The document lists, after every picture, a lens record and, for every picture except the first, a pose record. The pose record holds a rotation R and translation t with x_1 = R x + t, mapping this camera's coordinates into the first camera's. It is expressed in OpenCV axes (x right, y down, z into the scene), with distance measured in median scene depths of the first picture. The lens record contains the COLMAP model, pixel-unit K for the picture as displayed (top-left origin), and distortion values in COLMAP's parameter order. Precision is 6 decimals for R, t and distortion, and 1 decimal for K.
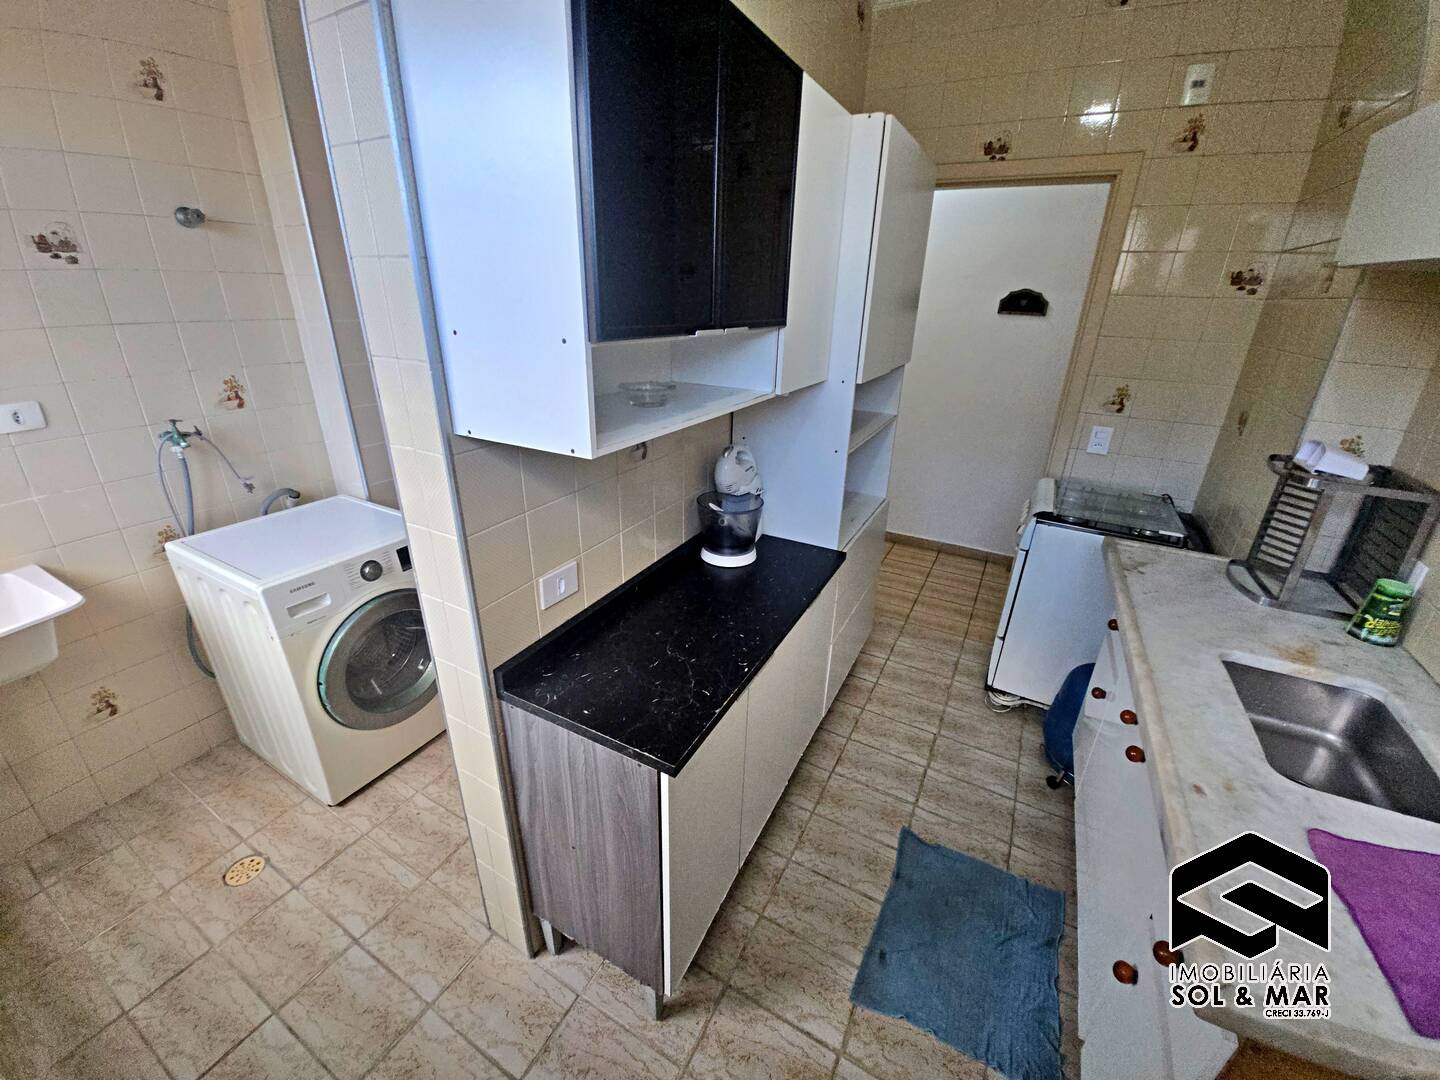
lens RADIAL K [[571.1, 0, 718.1], [0, 571.1, 533.4], [0, 0, 1]] dist [-0.003937, -0.007608]
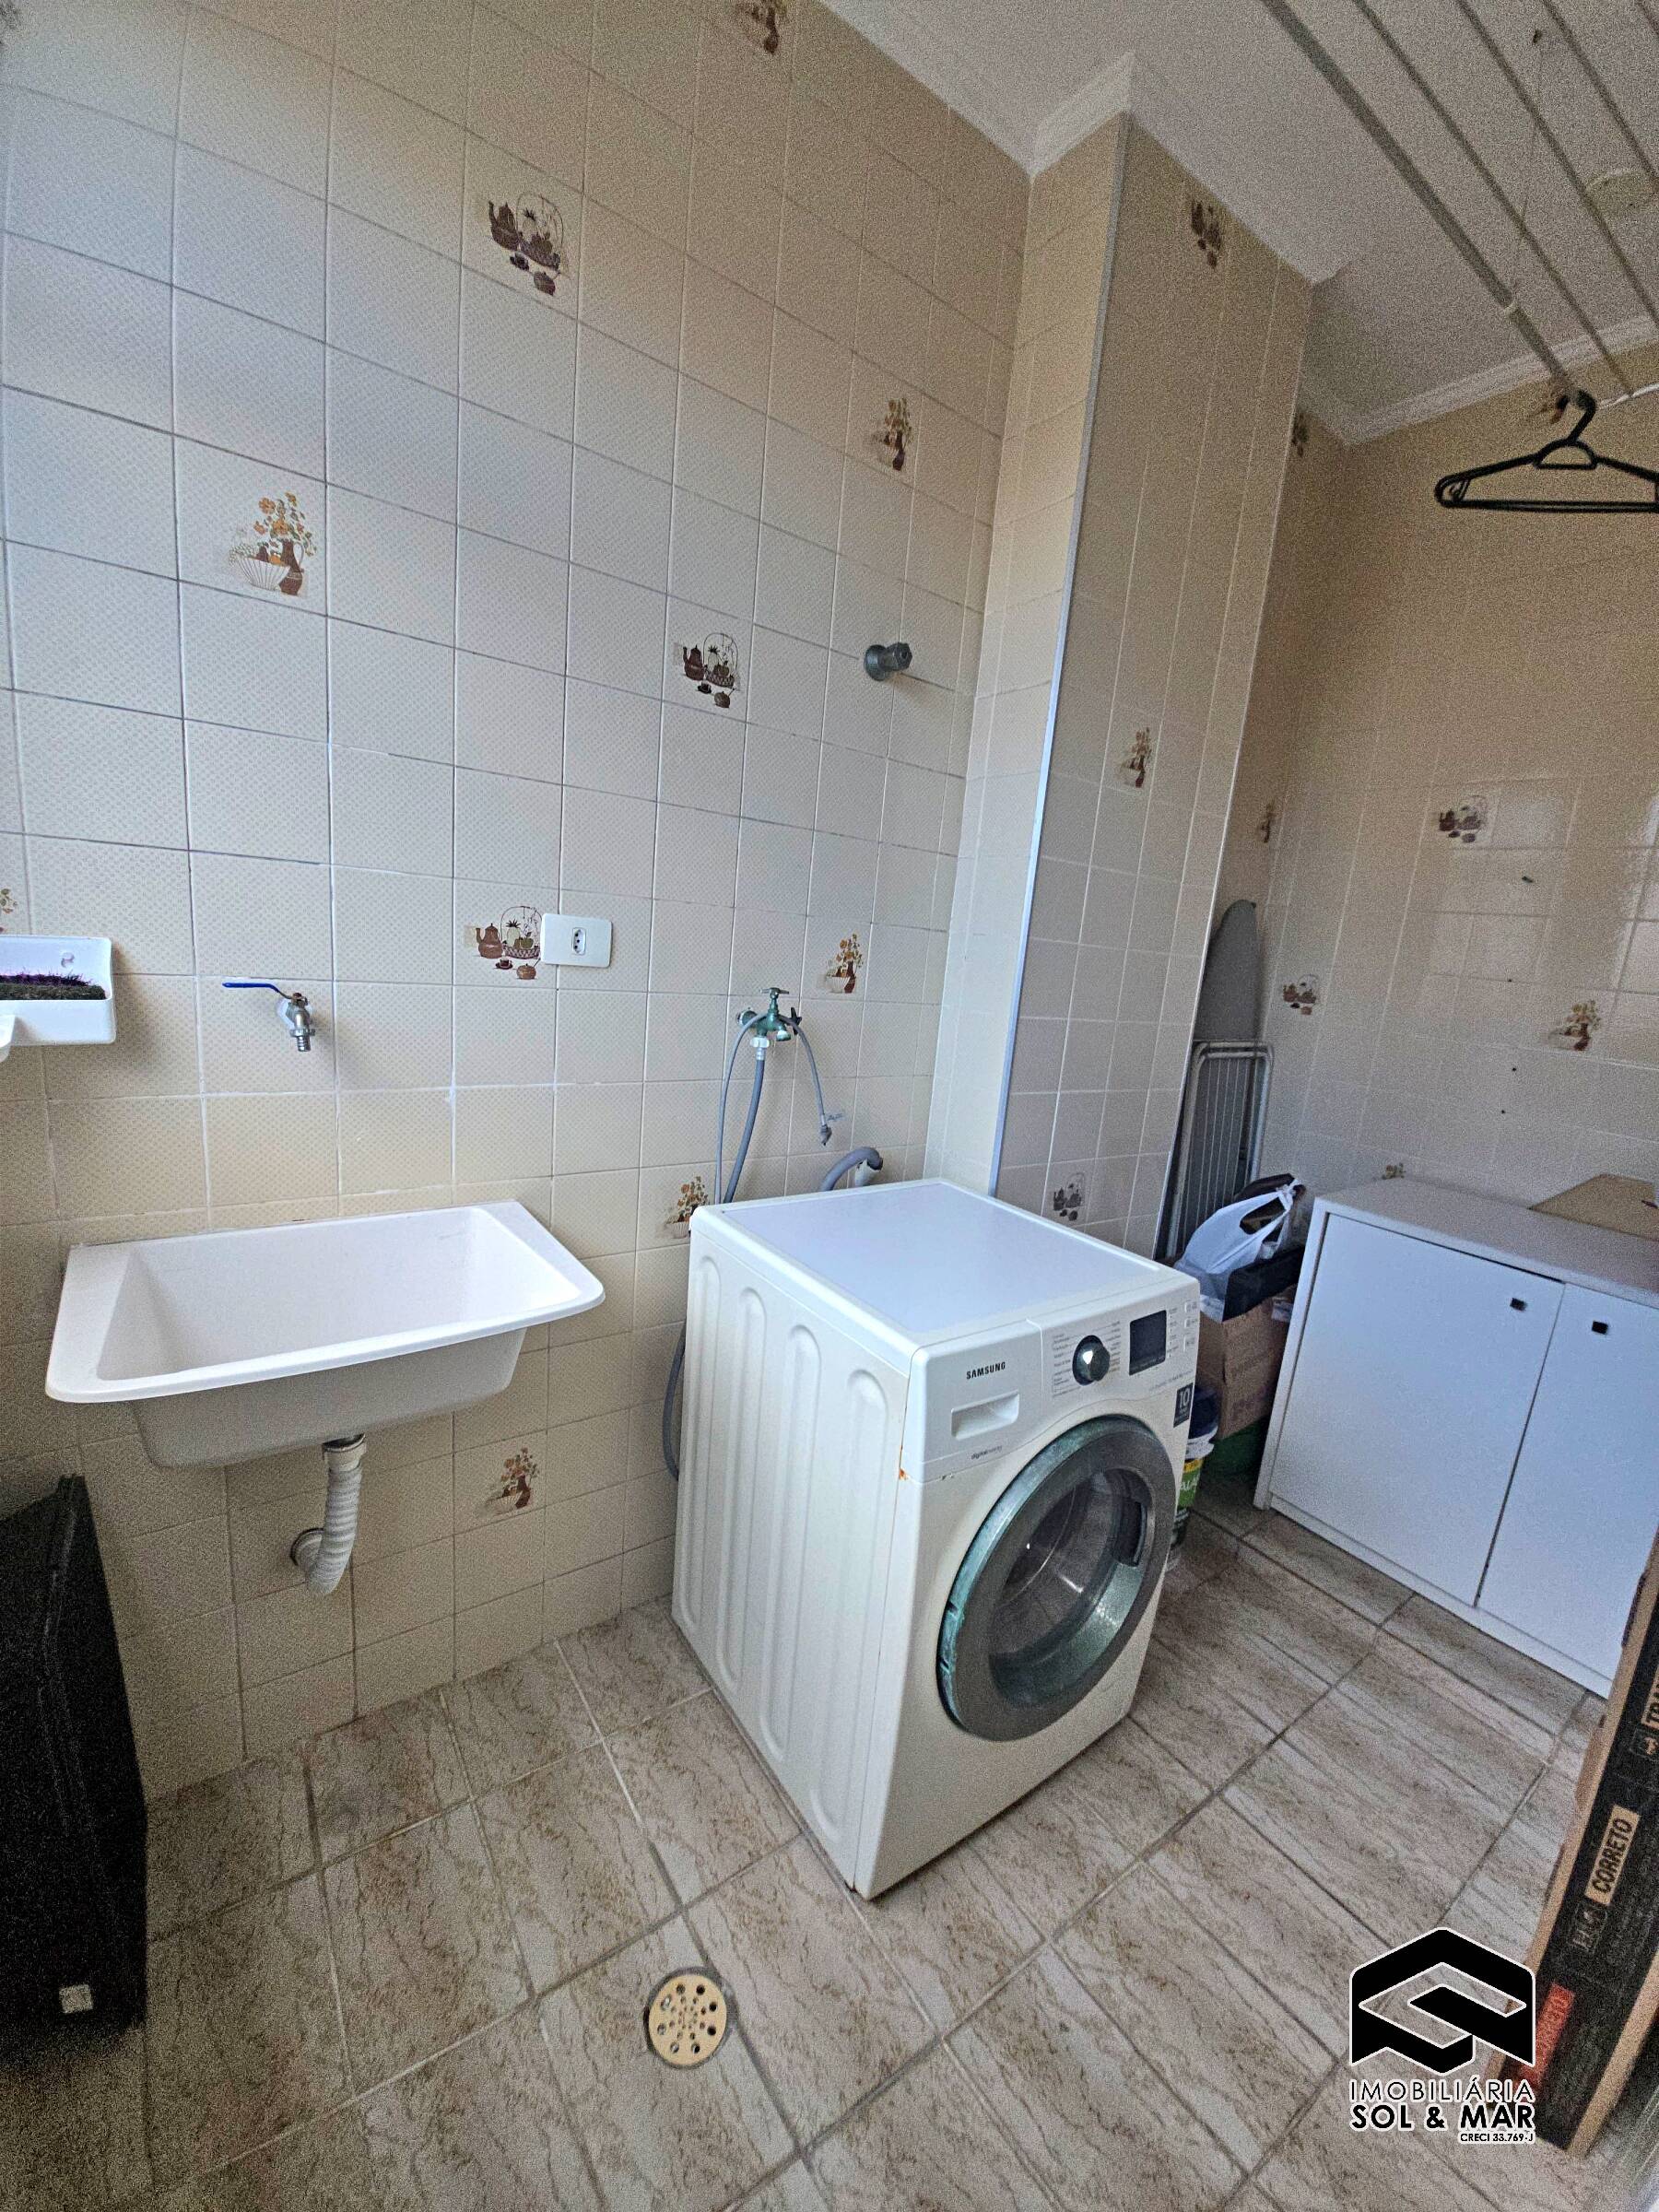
lens RADIAL K [[877.2, 0, 840.2], [0, 877.2, 1118.4], [0, 0, 1]] dist [-0.003937, -0.007608]
pose [[0.901439, 0.144073, -0.408229, -0.538684], [-0.229745, 0.958456, -0.169056, 0.045790], [0.366913, 0.246182, 0.897089, 0.291869]]
